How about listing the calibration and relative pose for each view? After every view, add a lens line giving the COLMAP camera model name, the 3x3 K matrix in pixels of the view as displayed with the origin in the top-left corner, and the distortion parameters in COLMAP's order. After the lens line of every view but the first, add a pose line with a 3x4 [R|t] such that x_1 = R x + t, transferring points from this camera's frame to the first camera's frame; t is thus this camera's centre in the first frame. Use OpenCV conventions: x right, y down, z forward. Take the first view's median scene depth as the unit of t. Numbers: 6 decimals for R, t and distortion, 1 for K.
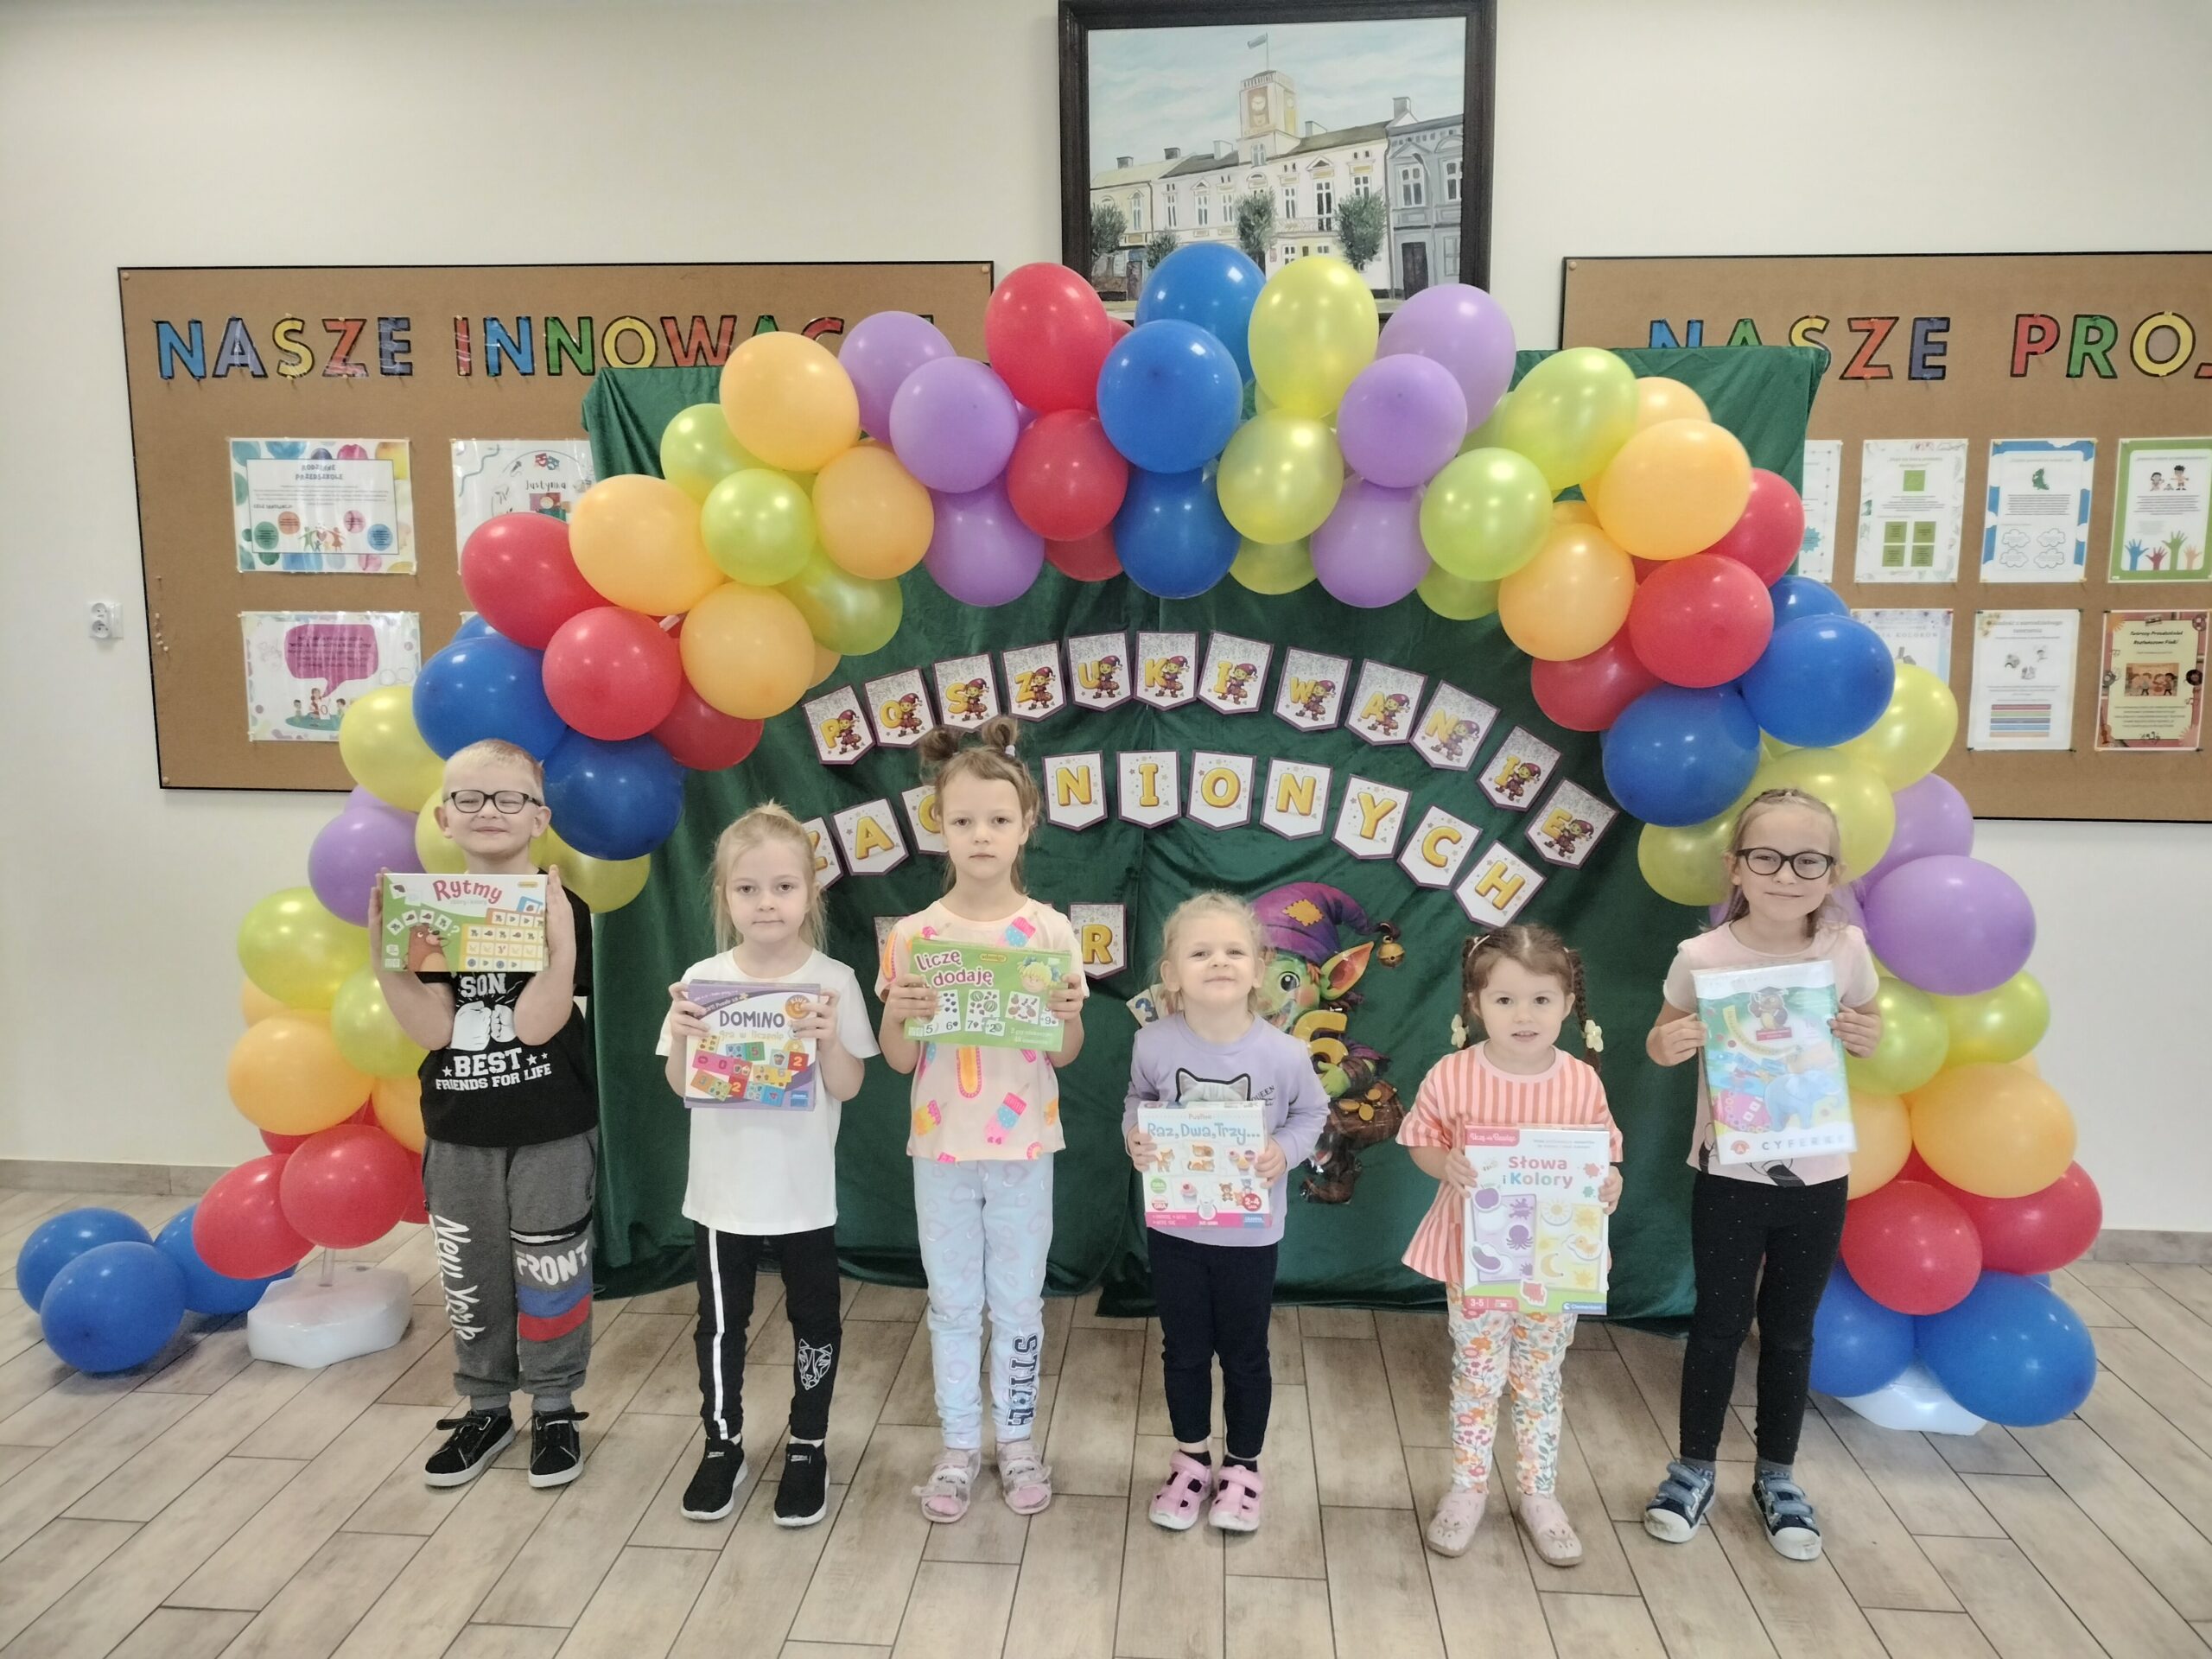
lens RADIAL K [[1681.2, 0, 1101.8], [0, 1681.2, 830.5], [0, 0, 1]] dist [0.030233, -0.042232]
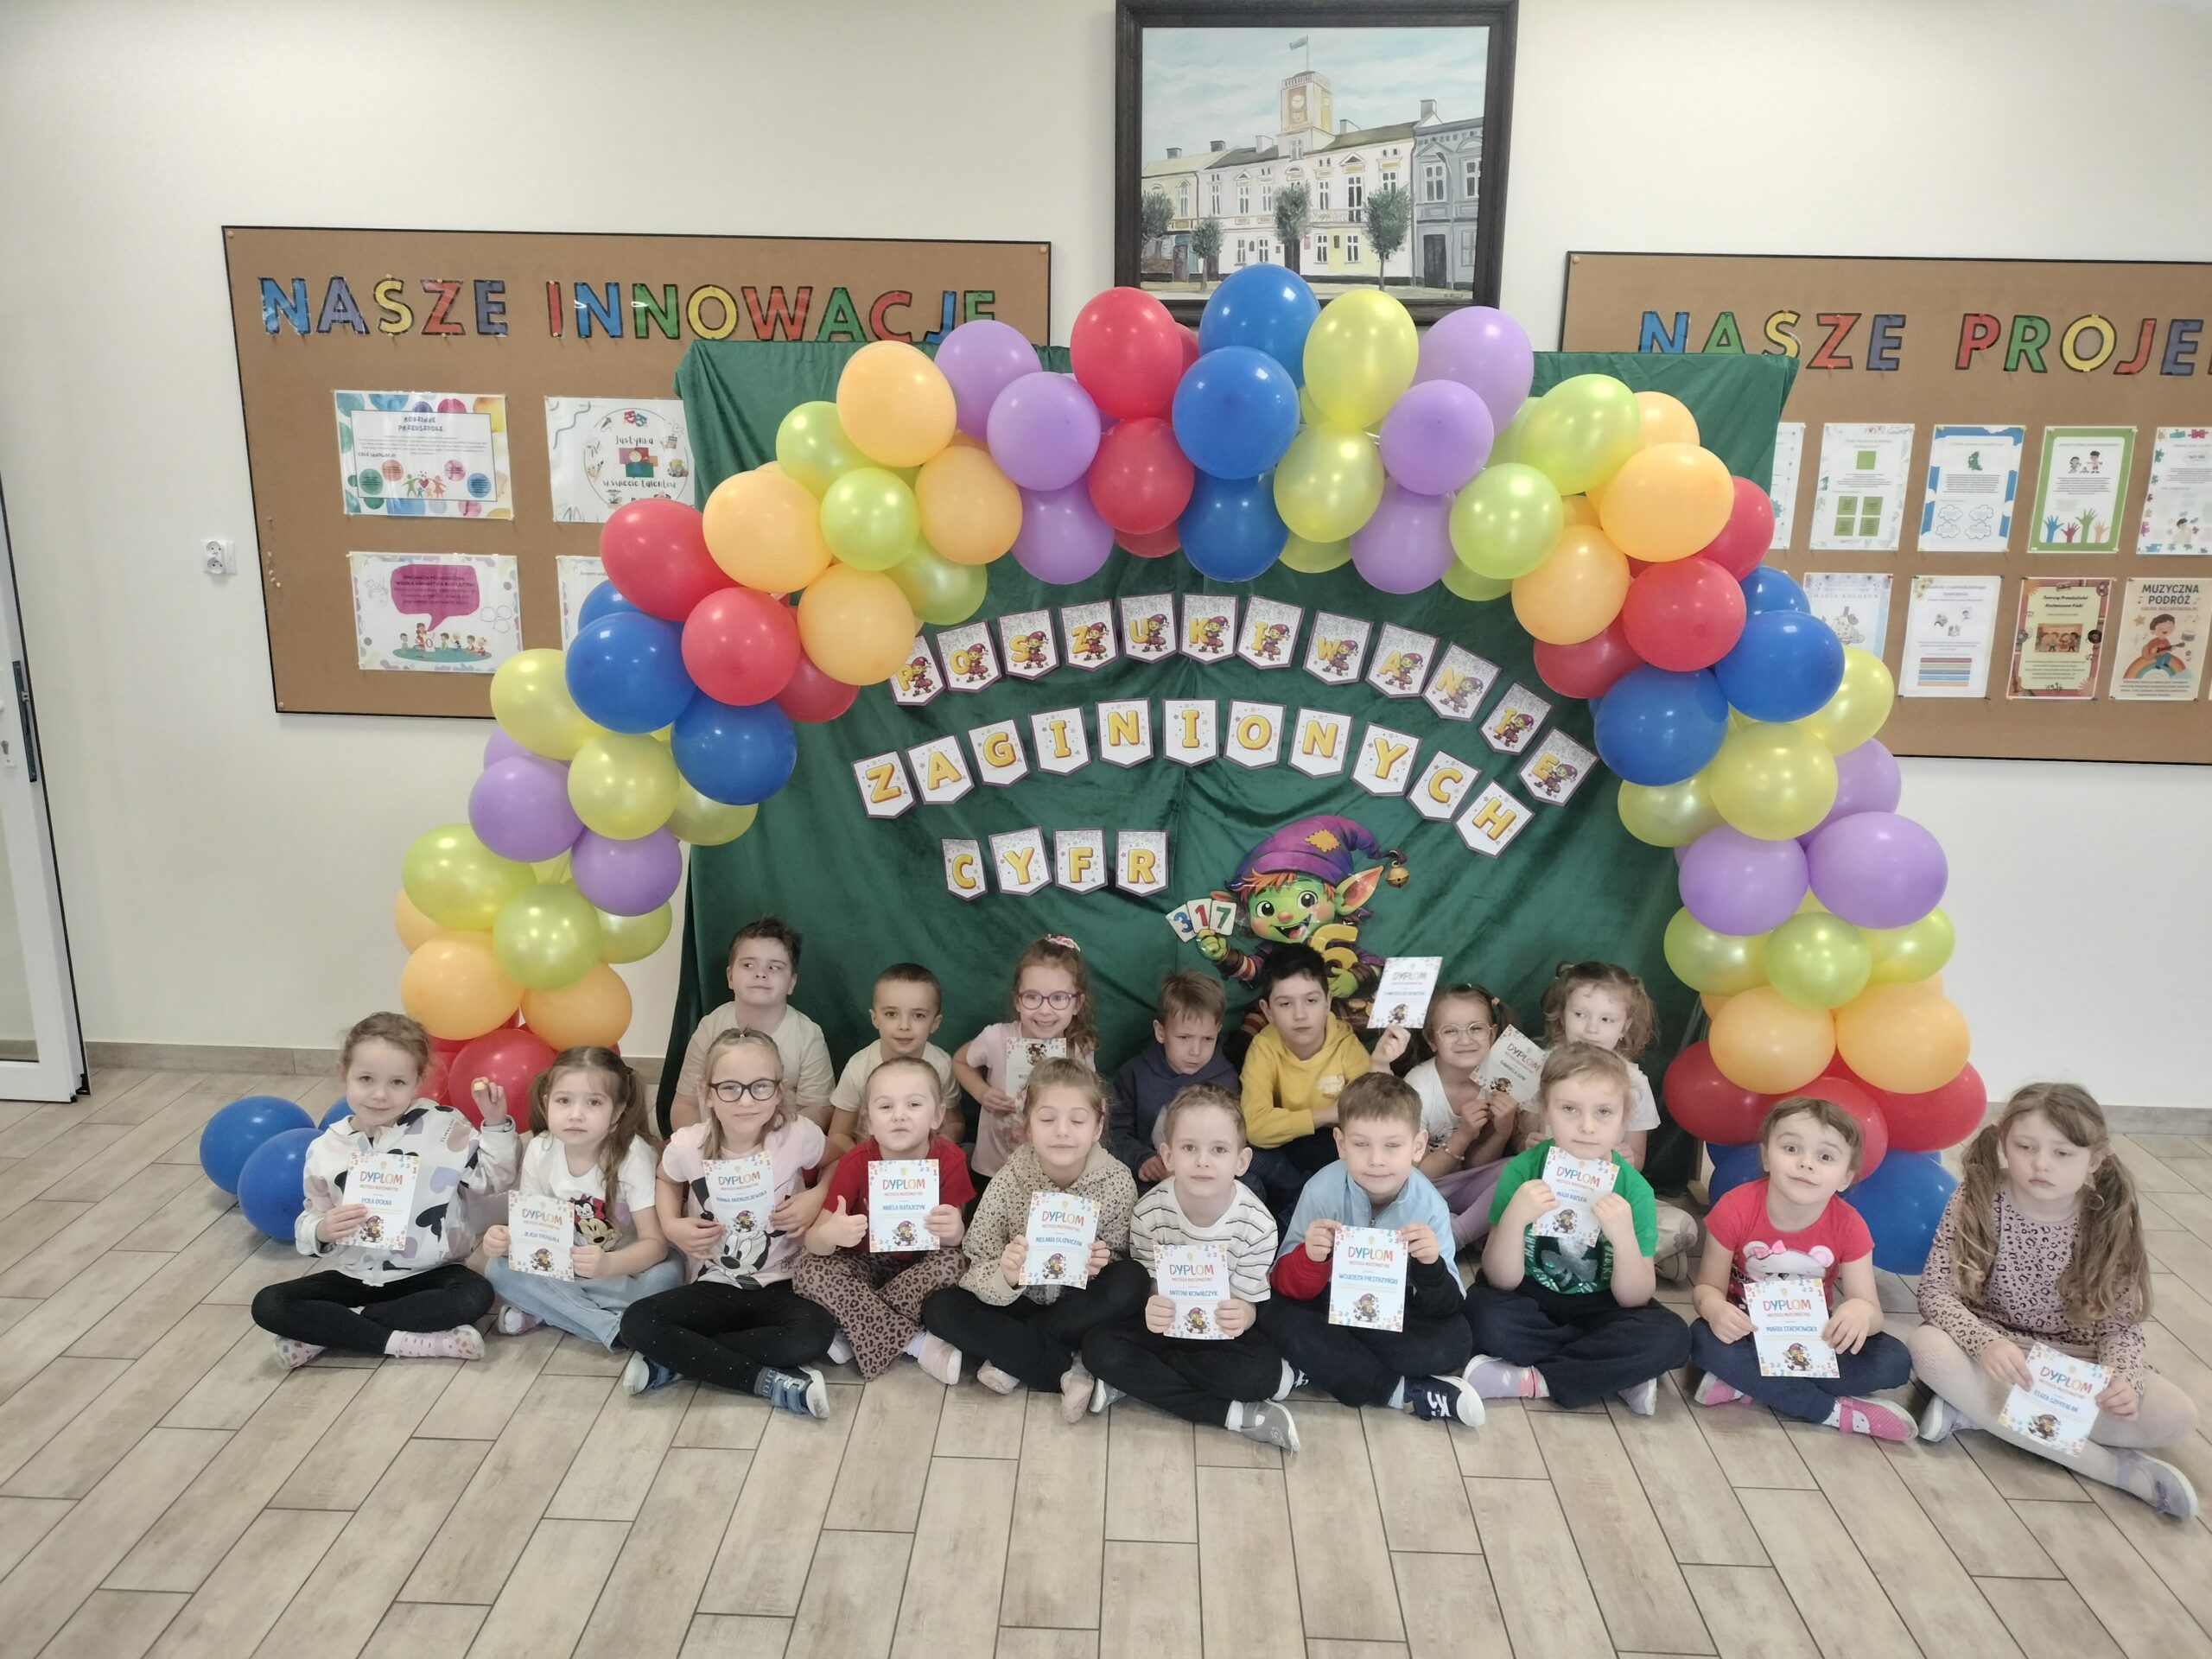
lens RADIAL K [[1681.2, 0, 1101.1], [0, 1681.2, 838.0], [0, 0, 1]] dist [0.030233, -0.042232]
pose [[0.999052, 0.003190, 0.043408, -0.080575], [-0.007915, 0.993996, 0.109127, -0.076291], [-0.042799, -0.109367, 0.993080, -0.131185]]
